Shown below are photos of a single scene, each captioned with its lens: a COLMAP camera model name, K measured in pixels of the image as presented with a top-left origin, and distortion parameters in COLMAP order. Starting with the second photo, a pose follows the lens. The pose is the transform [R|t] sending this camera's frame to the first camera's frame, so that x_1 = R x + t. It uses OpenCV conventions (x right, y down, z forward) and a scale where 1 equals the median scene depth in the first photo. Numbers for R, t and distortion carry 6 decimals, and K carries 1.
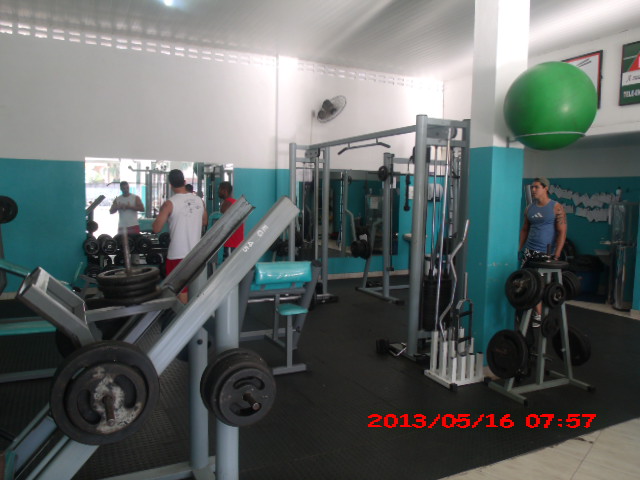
lens RADIAL K [[509.0, 0, 320.0], [0, 509.0, 240.0], [0, 0, 1]] dist [-0.044560, -0.000353]
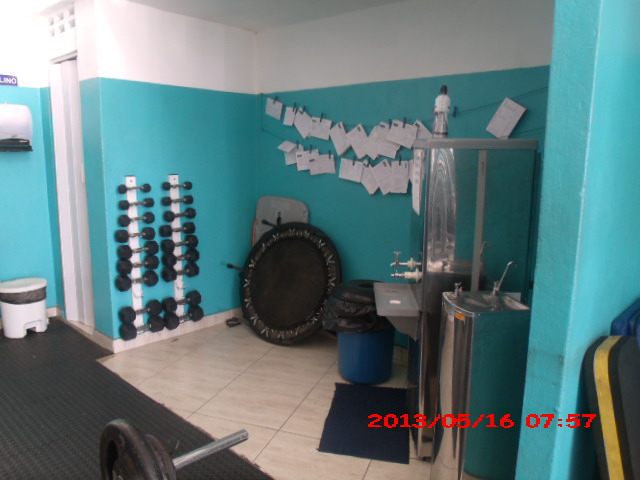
lens RADIAL K [[509.0, 0, 320.0], [0, 509.0, 240.0], [0, 0, 1]] dist [-0.044560, -0.000353]
pose [[0.937980, -0.060411, 0.341386, 0.356229], [0.030920, 0.995354, 0.091180, -0.038153], [-0.345308, -0.074970, 0.935490, 0.624895]]
